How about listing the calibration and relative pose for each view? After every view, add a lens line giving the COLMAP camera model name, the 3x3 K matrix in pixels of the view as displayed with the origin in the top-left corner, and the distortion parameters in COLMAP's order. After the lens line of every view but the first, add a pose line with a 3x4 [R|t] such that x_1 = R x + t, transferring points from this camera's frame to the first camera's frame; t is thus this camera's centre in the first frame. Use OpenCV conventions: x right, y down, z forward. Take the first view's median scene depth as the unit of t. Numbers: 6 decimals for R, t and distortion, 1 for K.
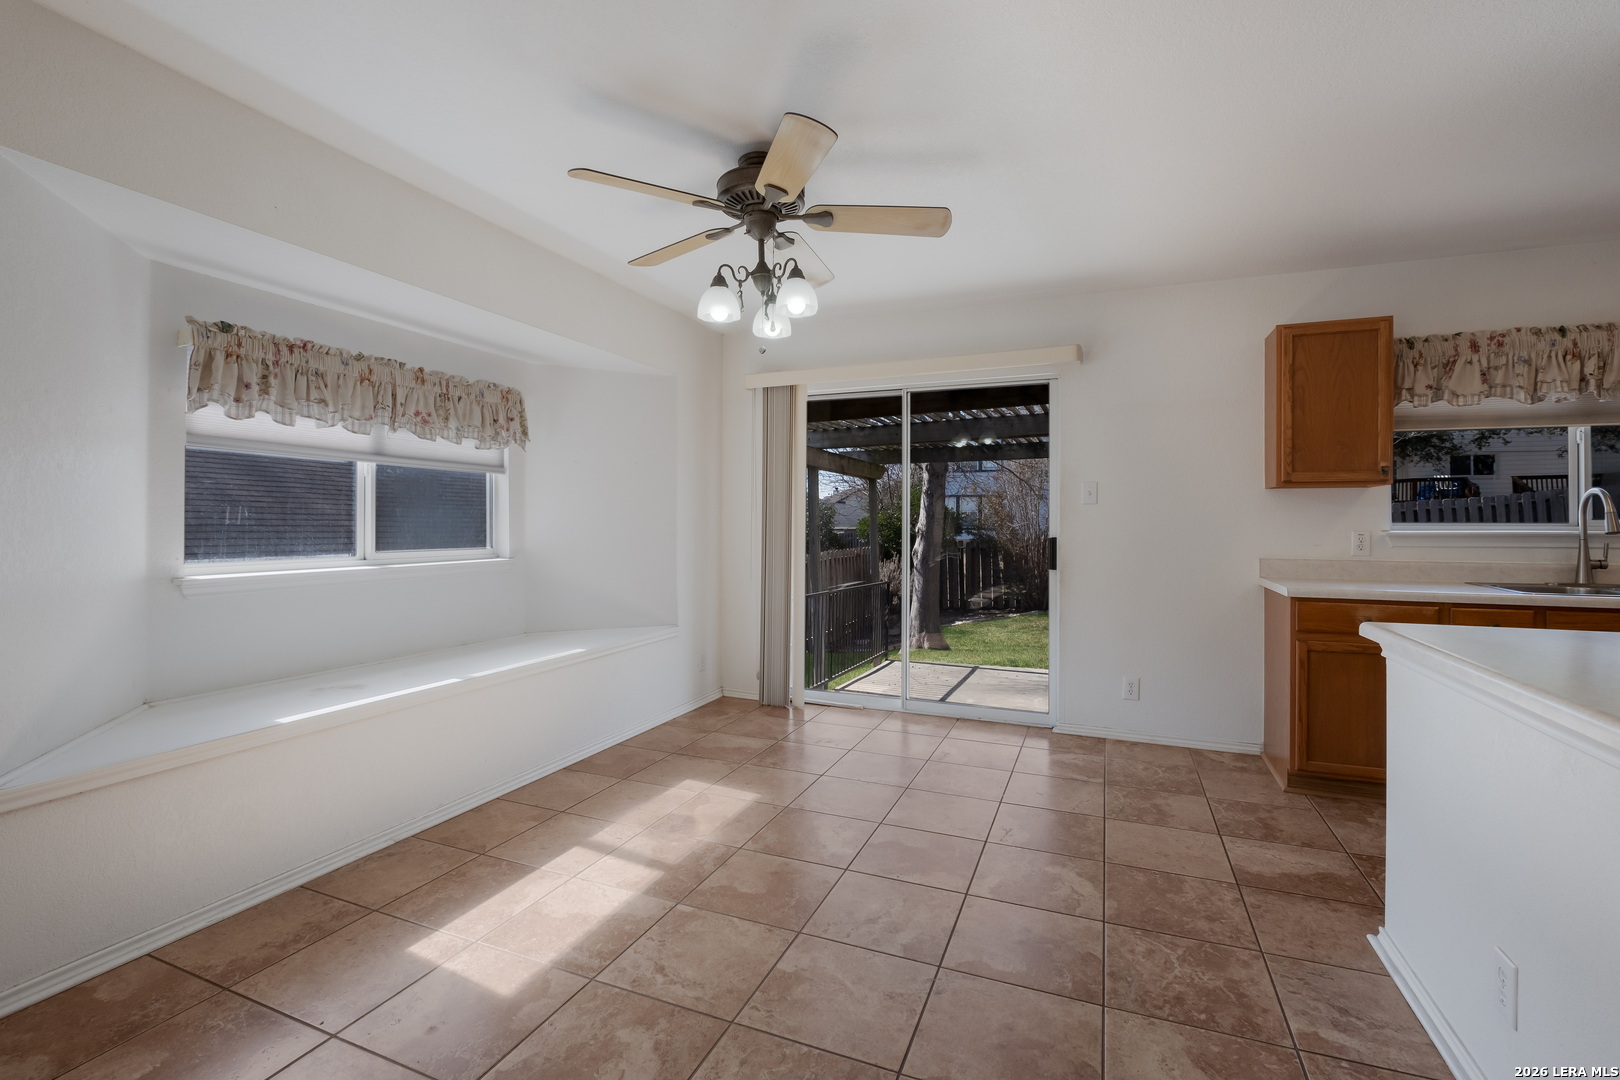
lens RADIAL K [[719.7, 0, 813.3], [0, 719.7, 515.1], [0, 0, 1]] dist [-0.001645, -0.006425]
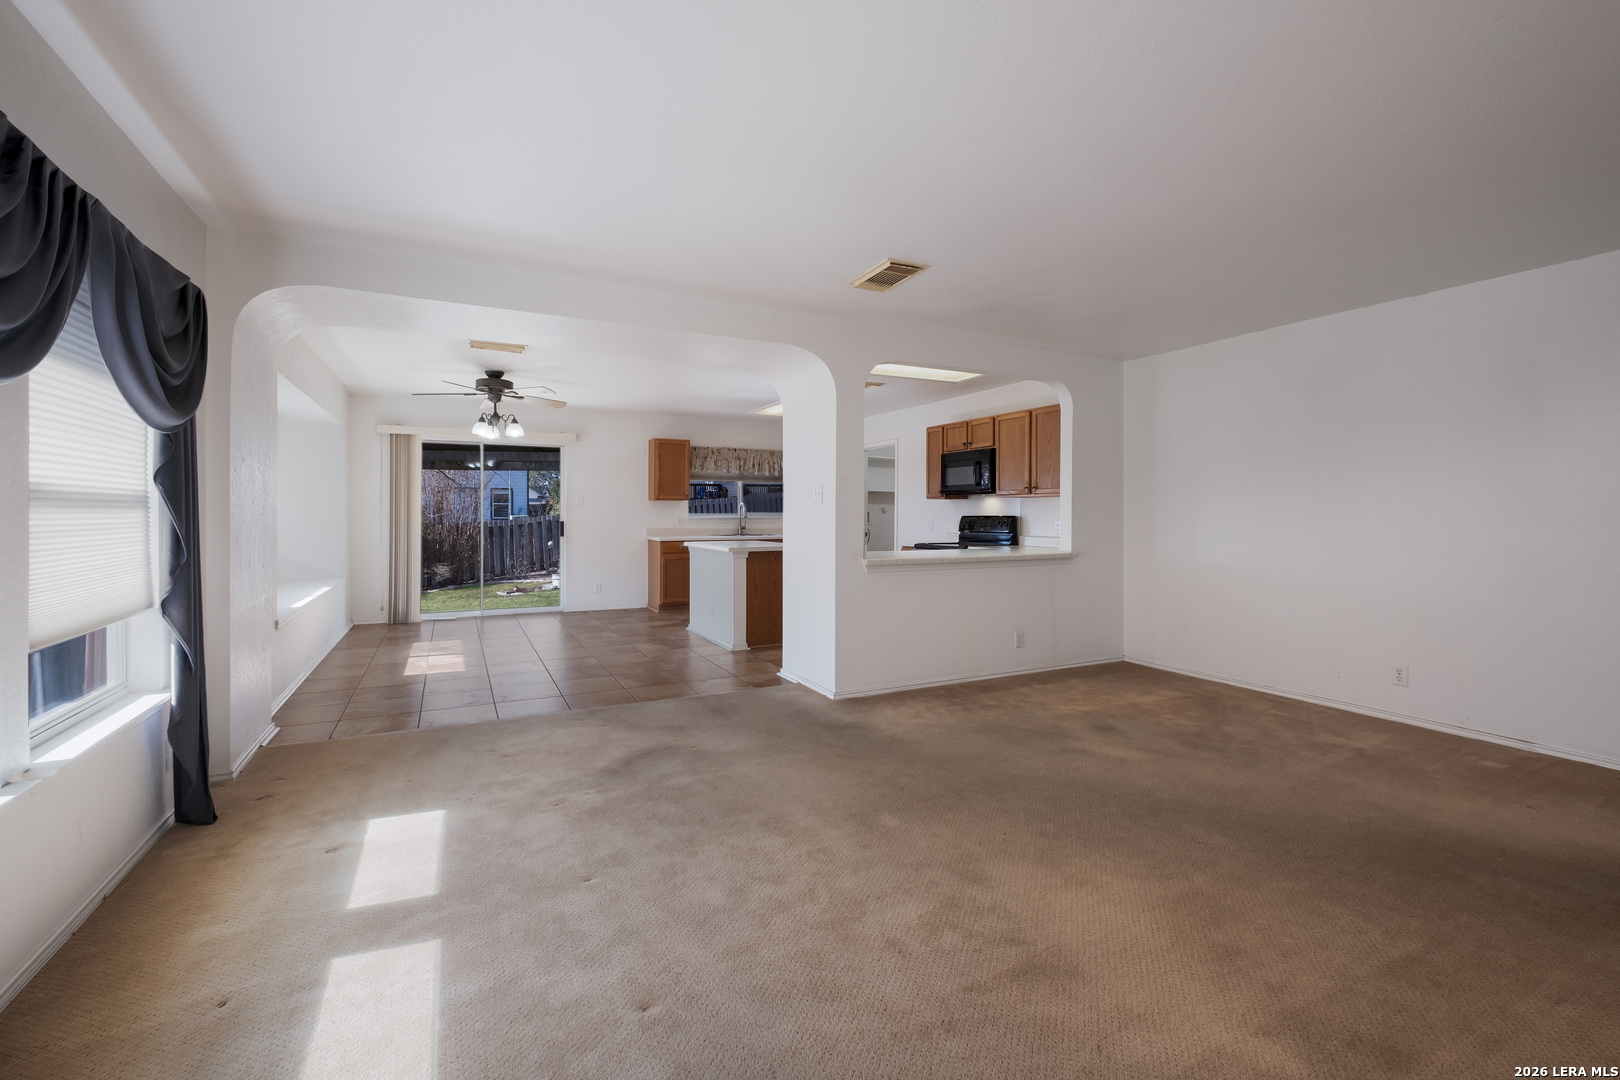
lens RADIAL K [[694.4, 0, 810.6], [0, 694.4, 509.4], [0, 0, 1]] dist [0.000562, -0.000104]
pose [[0.650260, 0.001152, 0.759711, -0.934818], [-0.004548, 0.999987, 0.002376, -0.015879], [-0.759698, -0.005000, 0.650257, -1.110381]]
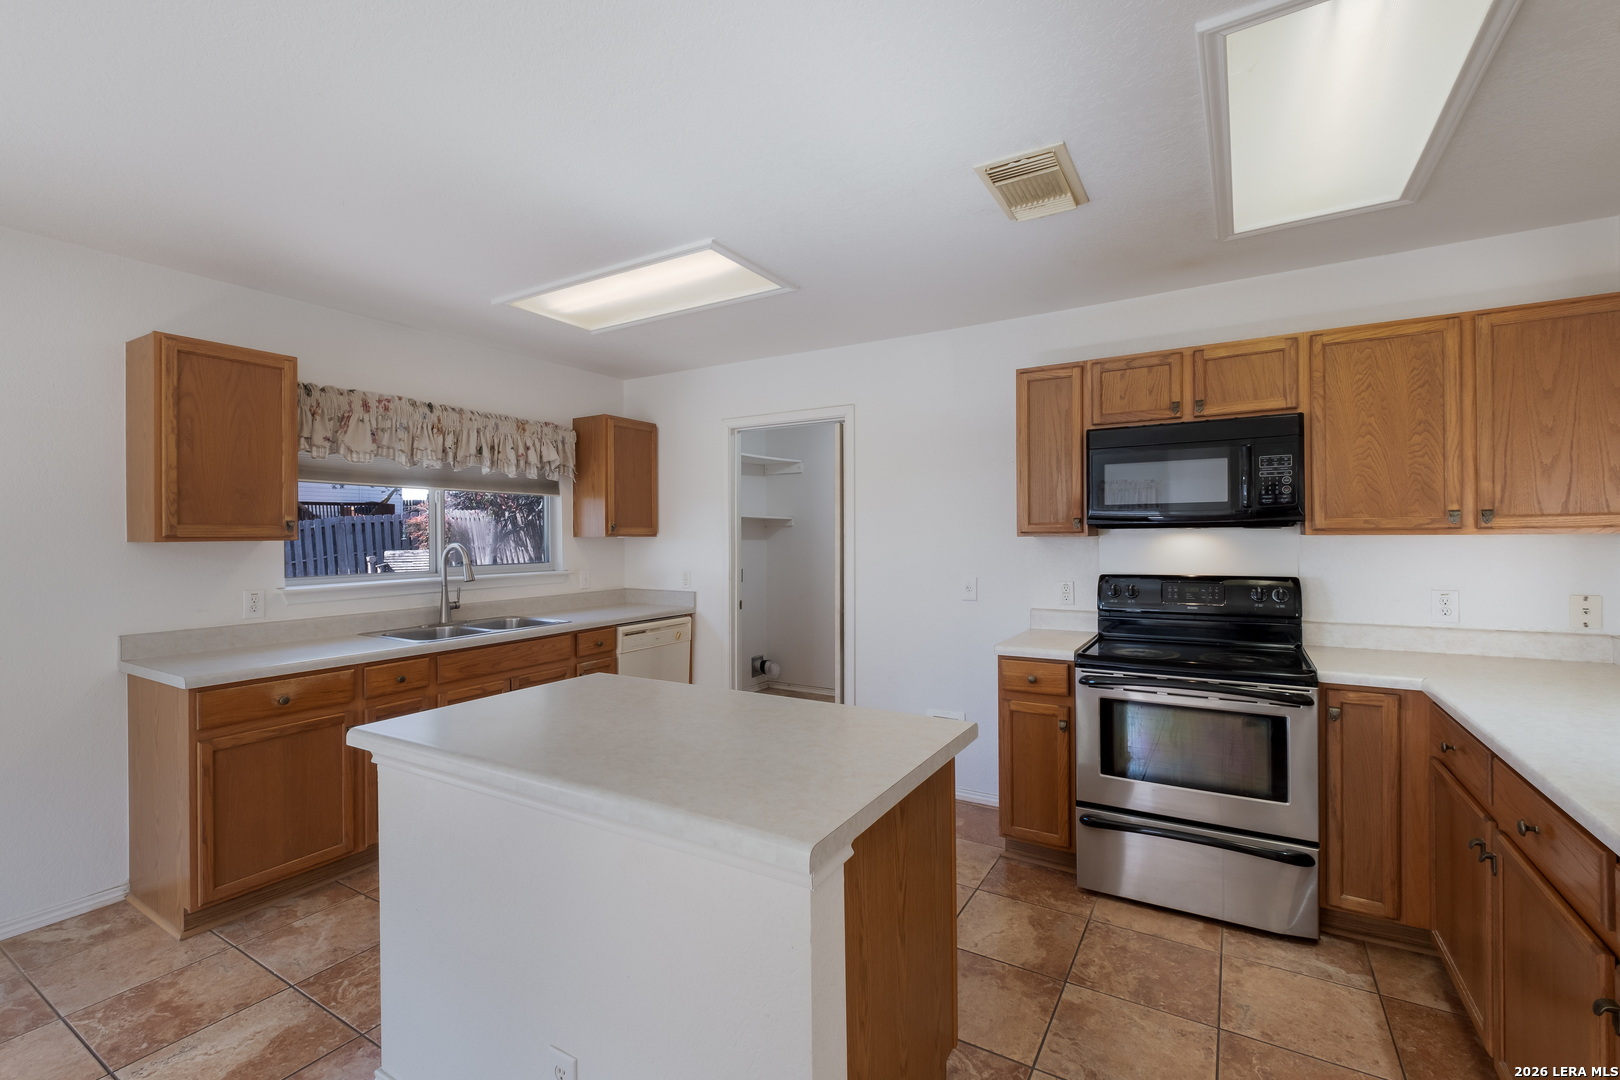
lens RADIAL K [[698.8, 0, 812.5], [0, 698.8, 536.6], [0, 0, 1]] dist [-0.001249, -0.000835]
pose [[0.149599, -0.007300, 0.988720, 0.018111], [0.001176, 0.999973, 0.007205, -0.053078], [-0.988746, 0.000084, 0.149604, 0.207801]]
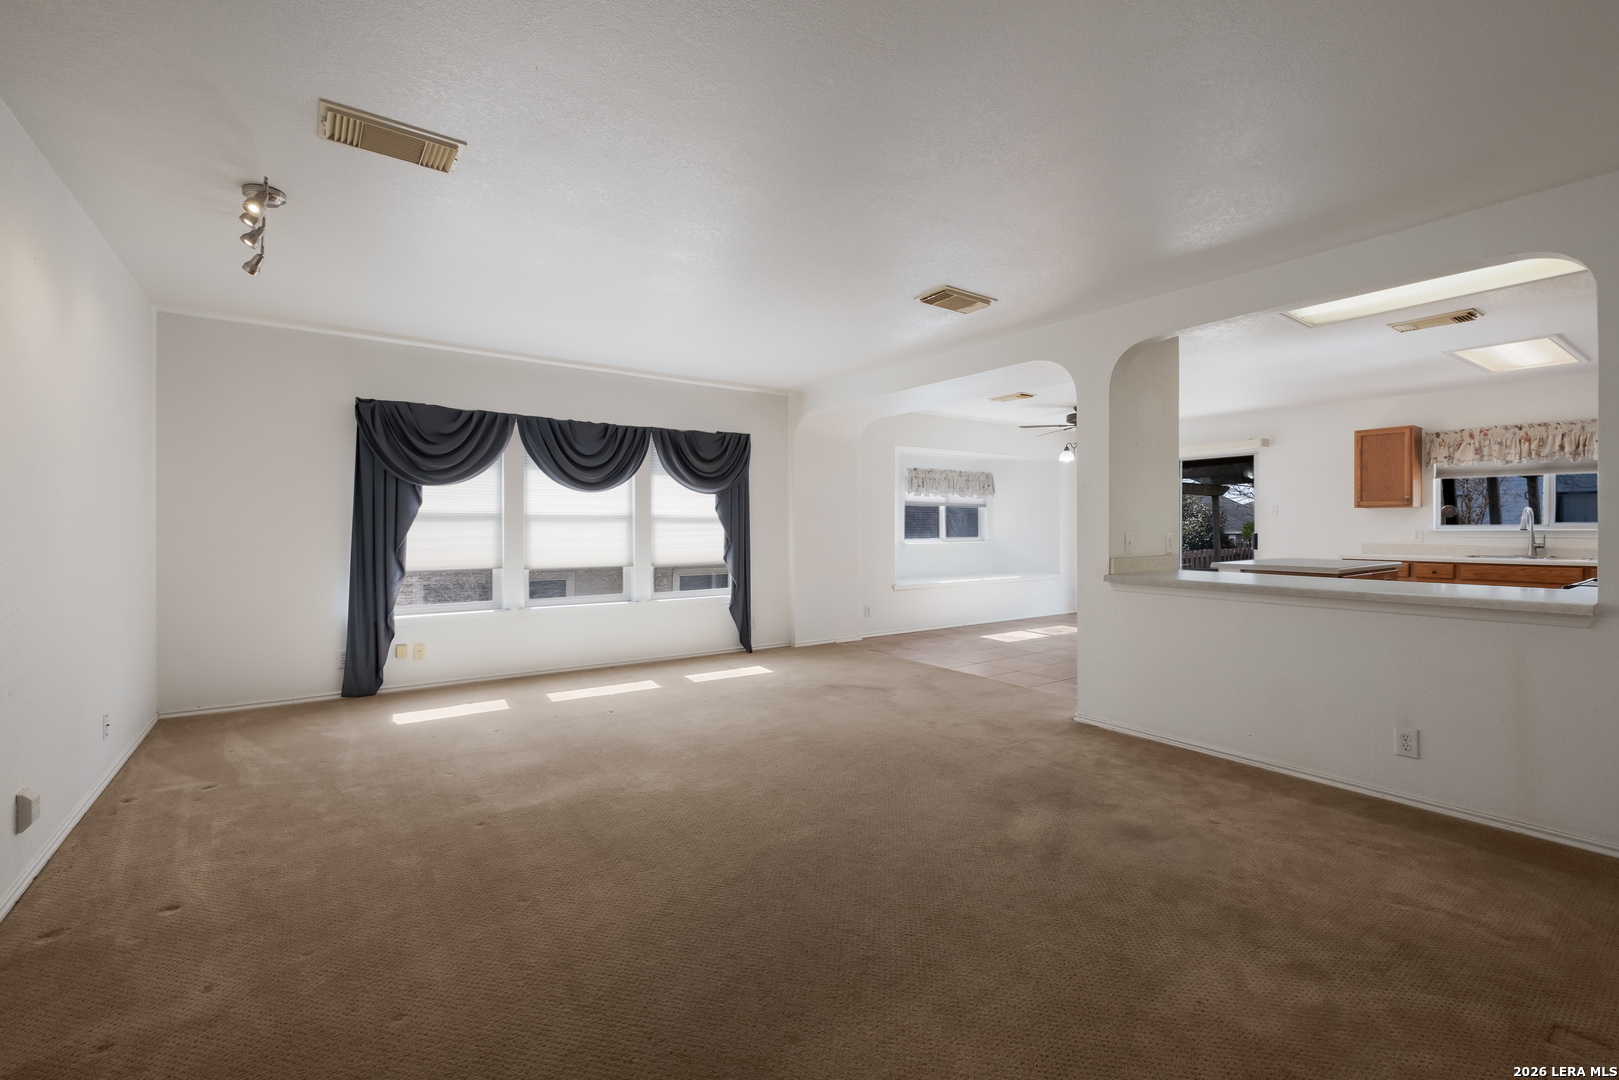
lens RADIAL K [[698.3, 0, 812.0], [0, 698.3, 536.6], [0, 0, 1]] dist [-0.001249, -0.000835]
pose [[0.843374, 0.003103, -0.537318, 0.425523], [0.008030, 0.999799, 0.018378, -0.007706], [0.537267, -0.019814, 0.843179, -1.617676]]
